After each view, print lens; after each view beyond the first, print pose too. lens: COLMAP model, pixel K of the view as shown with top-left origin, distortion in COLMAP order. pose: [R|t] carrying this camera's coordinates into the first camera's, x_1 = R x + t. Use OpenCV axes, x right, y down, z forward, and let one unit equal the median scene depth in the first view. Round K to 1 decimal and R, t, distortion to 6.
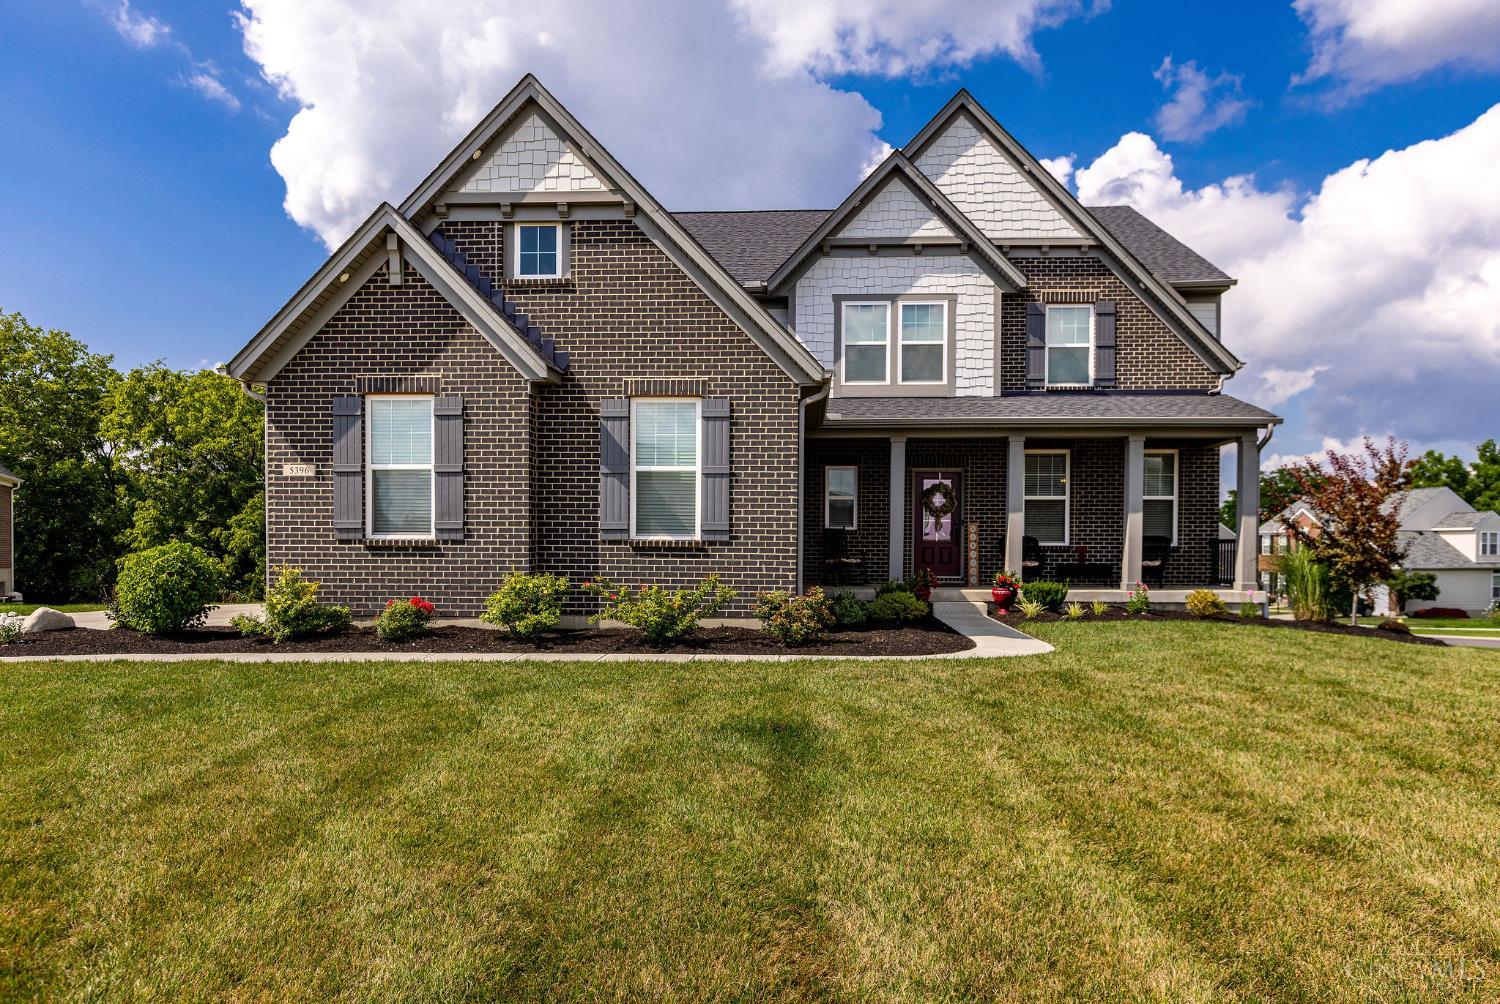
lens RADIAL K [[1007.5, 0, 750.3], [0, 1007.5, 497.7], [0, 0, 1]] dist [0.001096, -0.000100]
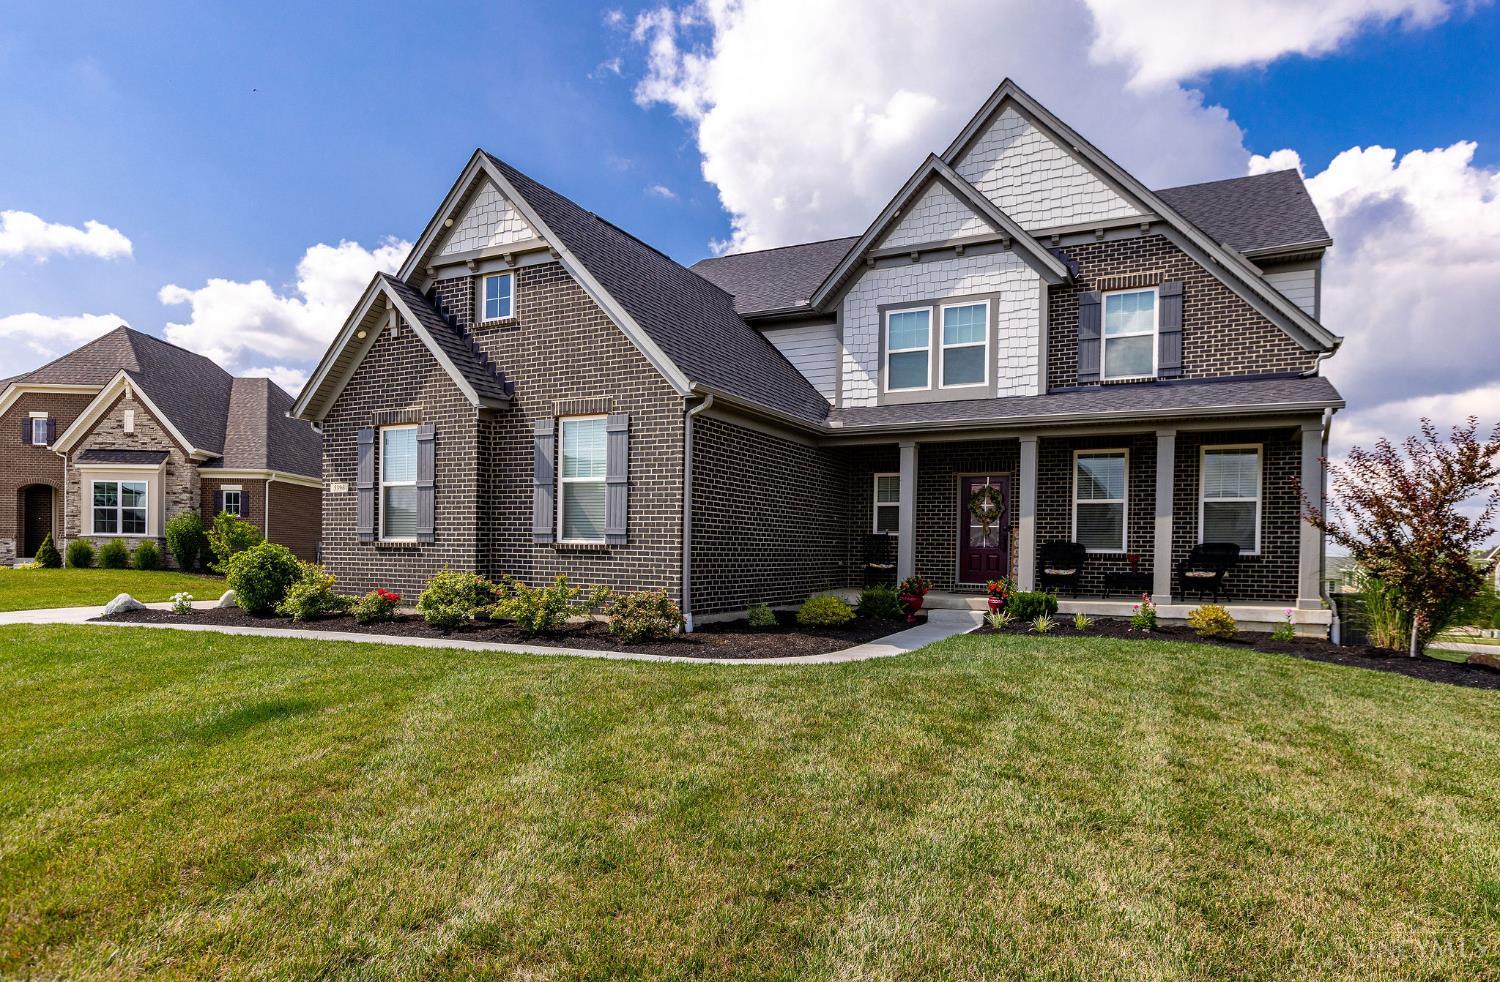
lens RADIAL K [[909.0, 0, 750.1], [0, 909.0, 502.1], [0, 0, 1]] dist [-0.002363, -0.000768]
pose [[0.912065, -0.014101, -0.409803, 0.381916], [0.011092, 0.999891, -0.009719, 0.006119], [0.409896, 0.004319, 0.912122, 0.121349]]
